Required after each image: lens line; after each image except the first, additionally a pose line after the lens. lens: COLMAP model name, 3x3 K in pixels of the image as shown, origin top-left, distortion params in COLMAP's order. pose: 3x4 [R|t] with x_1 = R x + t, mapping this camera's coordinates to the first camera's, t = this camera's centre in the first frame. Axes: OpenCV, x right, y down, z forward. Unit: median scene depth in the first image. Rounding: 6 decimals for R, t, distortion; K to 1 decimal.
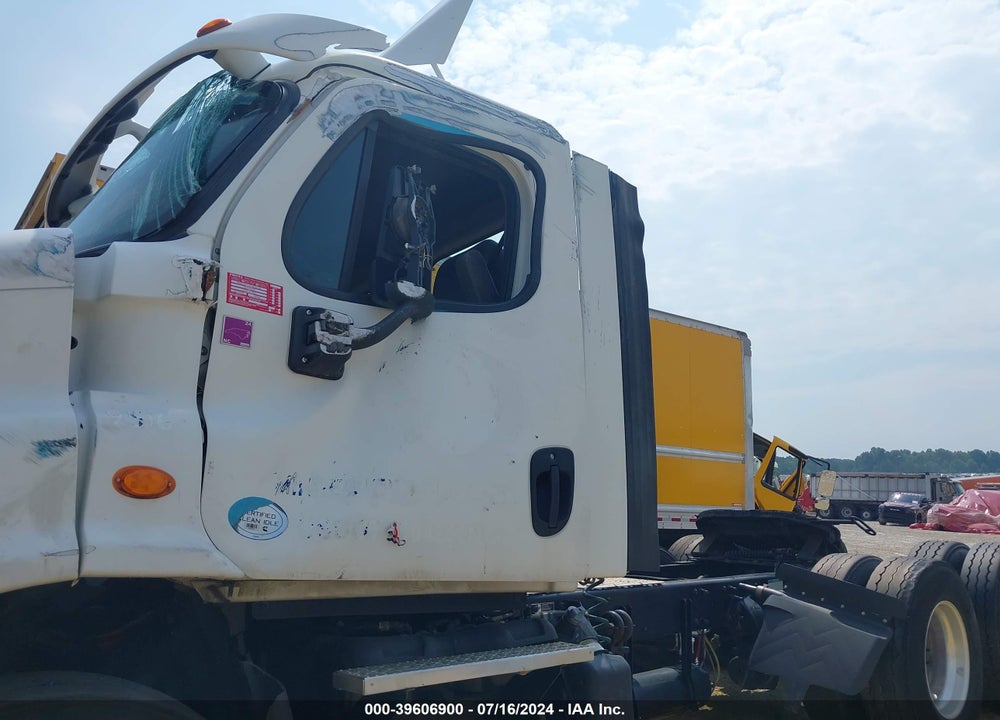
lens RADIAL K [[784.5, 0, 496.3], [0, 784.5, 356.1], [0, 0, 1]] dist [0.012627, 0.002727]
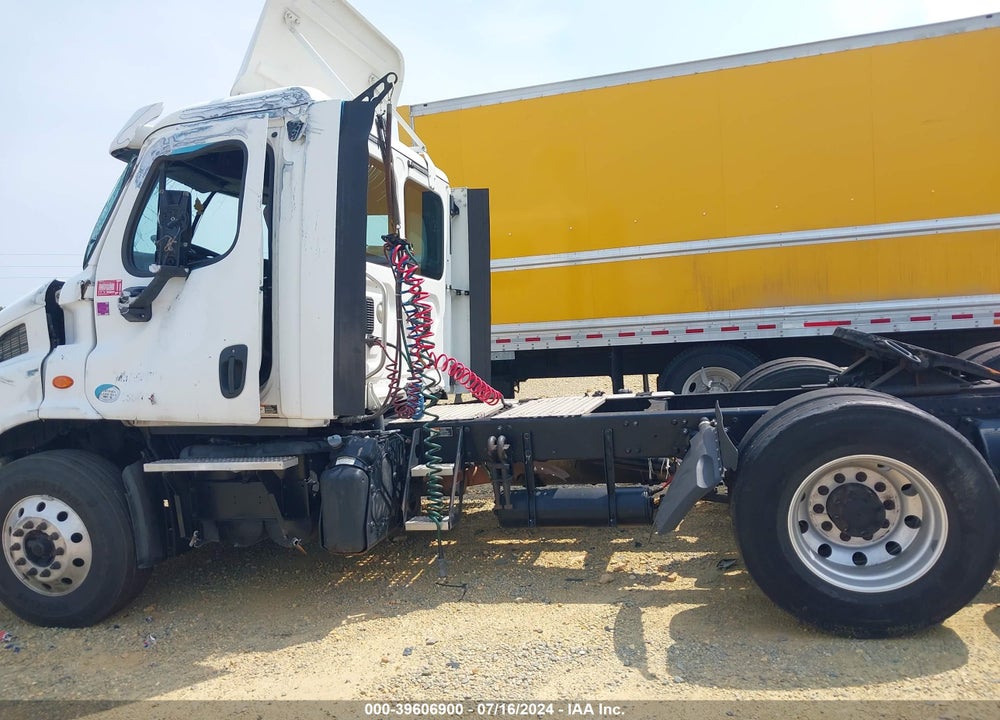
lens RADIAL K [[791.8, 0, 510.8], [0, 791.8, 361.8], [0, 0, 1]] dist [0.043206, -0.091965]
pose [[0.562657, -0.003005, -0.826685, 1.680609], [0.238124, 0.958200, 0.158589, 0.023801], [0.791652, -0.286085, 0.539854, 0.525960]]
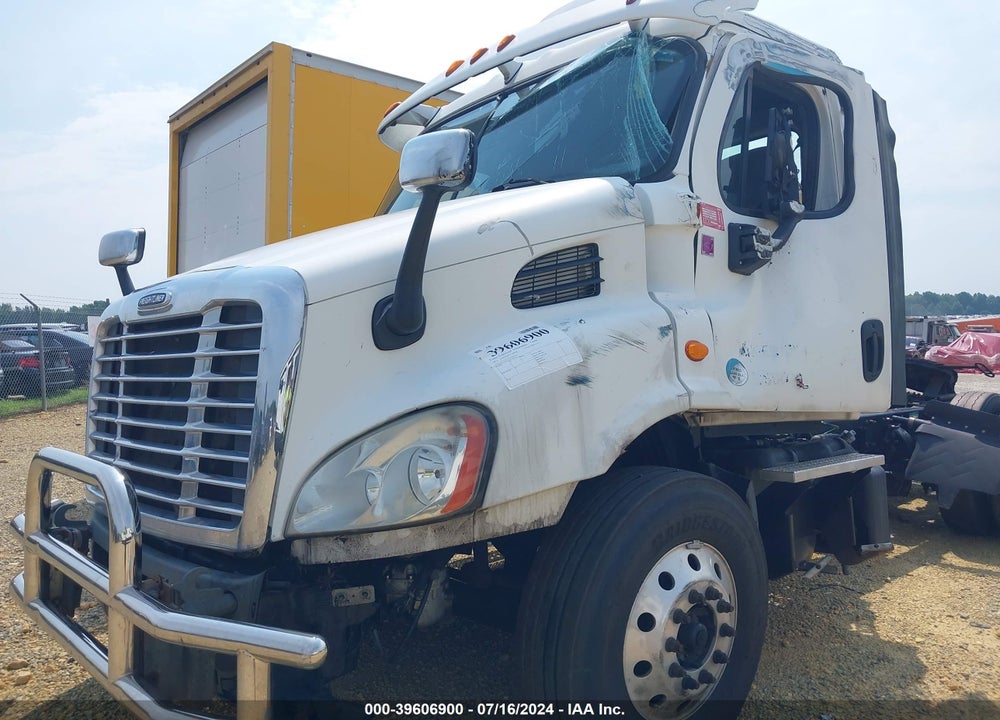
lens RADIAL K [[791.8, 0, 510.8], [0, 791.8, 361.8], [0, 0, 1]] dist [0.043206, -0.091965]
pose [[0.999504, -0.011232, 0.029408, -0.582516], [0.005153, 0.979955, 0.199151, -0.089106], [-0.031055, -0.198900, 0.979528, -0.358325]]
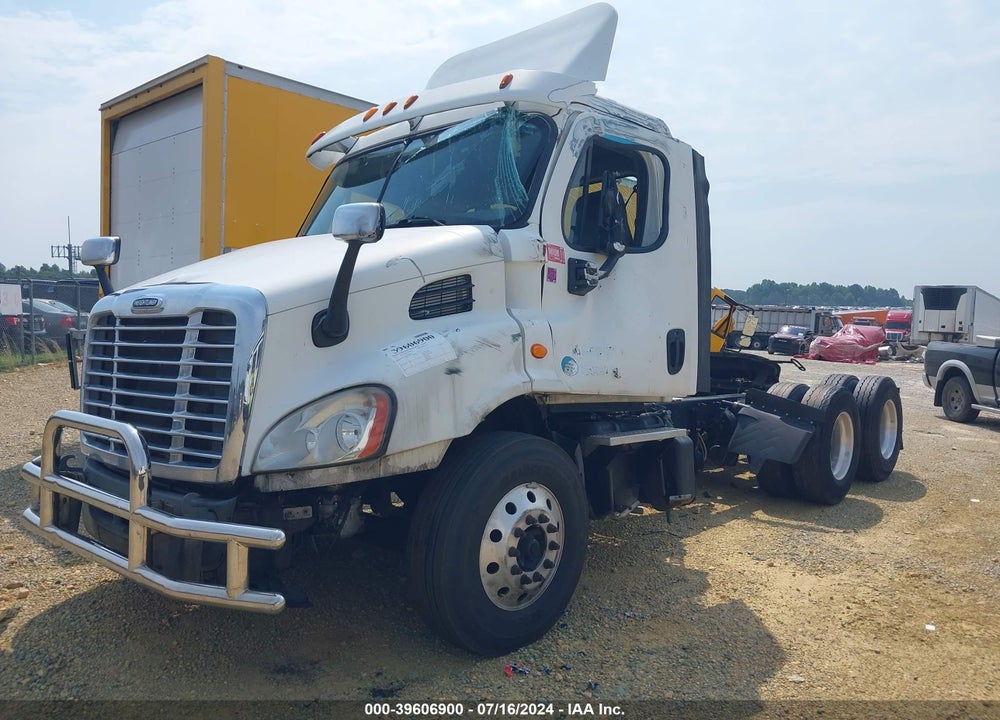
lens RADIAL K [[780.2, 0, 456.9], [0, 780.2, 359.6], [0, 0, 1]] dist [0.082863, -0.095561]
pose [[0.996830, 0.008540, 0.079102, -0.576063], [-0.025858, 0.975024, 0.220591, -0.201489], [-0.075242, -0.221937, 0.972154, -0.770677]]
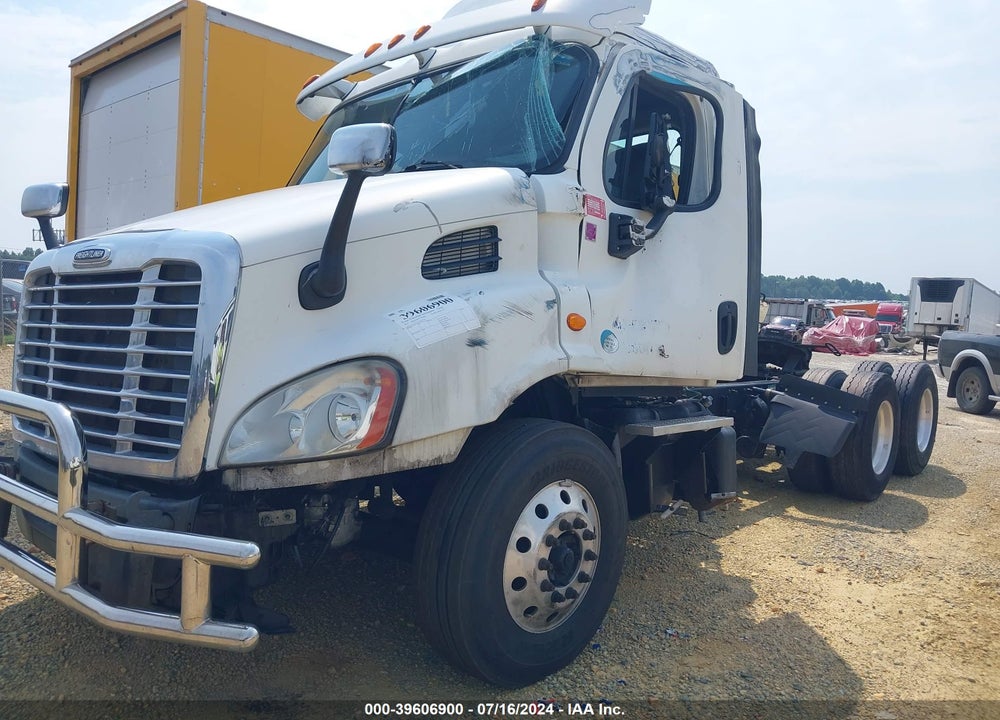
lens RADIAL K [[784.3, 0, 496.5], [0, 784.3, 366.5], [0, 0, 1]] dist [0.087388, -0.192316]
pose [[0.990225, 0.022325, 0.137678, -0.597809], [-0.055704, 0.968266, 0.243637, -0.118758], [-0.127869, -0.248925, 0.960045, -0.520213]]
